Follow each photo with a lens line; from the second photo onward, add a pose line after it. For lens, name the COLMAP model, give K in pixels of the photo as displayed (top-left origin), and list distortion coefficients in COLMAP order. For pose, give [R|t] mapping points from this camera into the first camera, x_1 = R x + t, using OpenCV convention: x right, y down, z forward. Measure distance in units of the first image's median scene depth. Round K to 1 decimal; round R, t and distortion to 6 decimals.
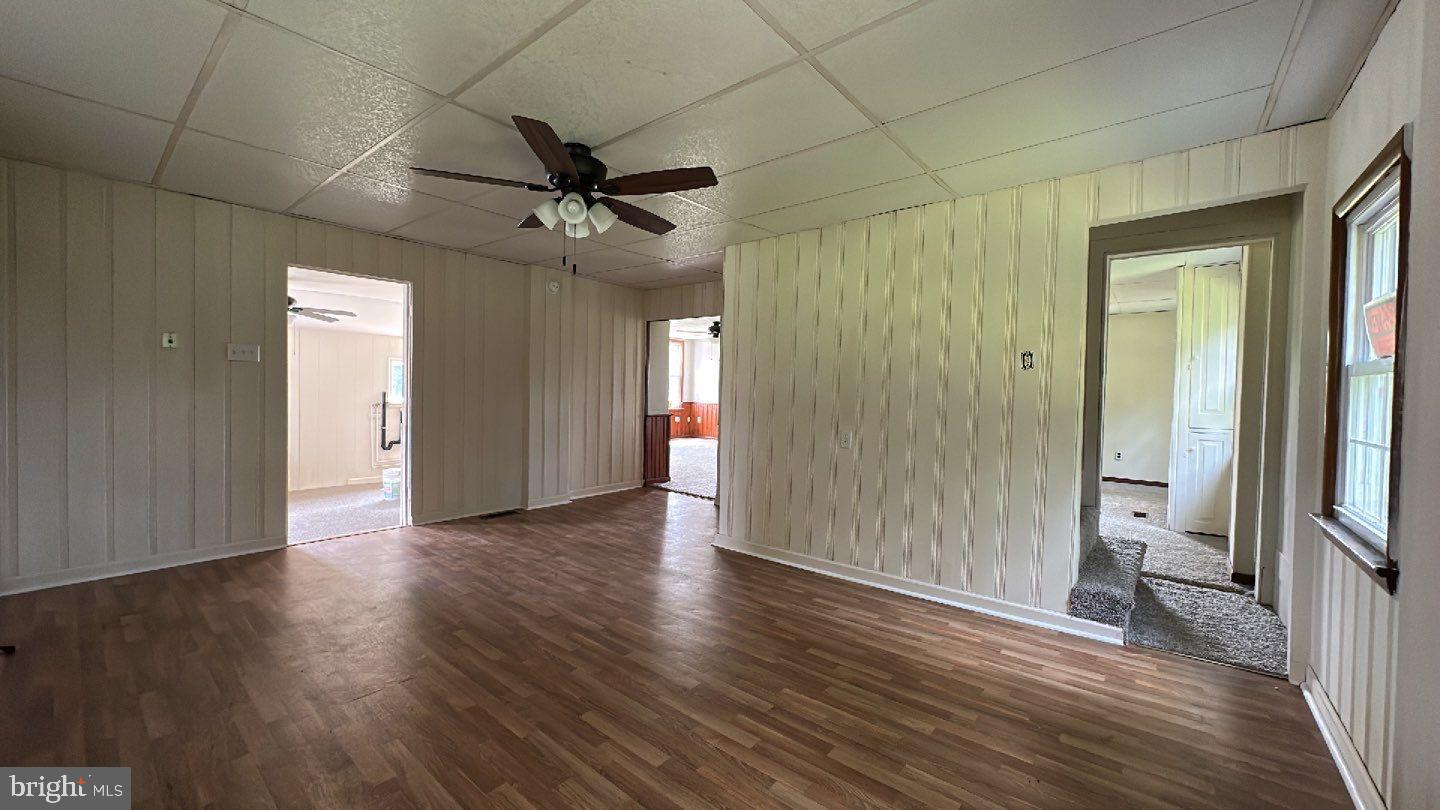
lens RADIAL K [[546.8, 0, 720.8], [0, 546.8, 402.7], [0, 0, 1]] dist [-0.000478, 0.000020]
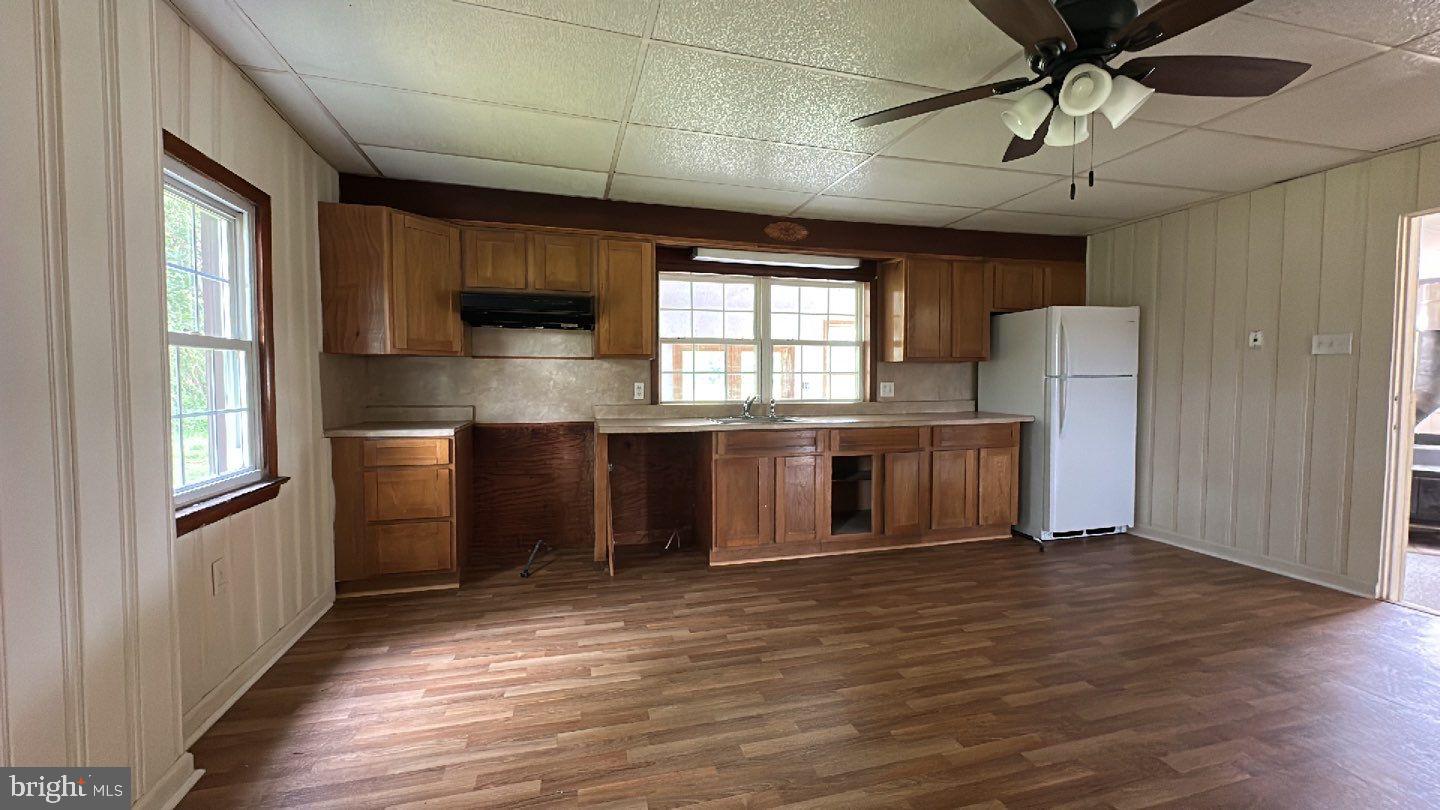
lens RADIAL K [[546.8, 0, 720.8], [0, 546.8, 402.7], [0, 0, 1]] dist [-0.000478, 0.000020]
pose [[-0.565042, 0.019100, -0.824841, 1.087160], [-0.029130, 0.998647, 0.043079, -0.002060], [0.824548, 0.048369, -0.563721, 1.490239]]
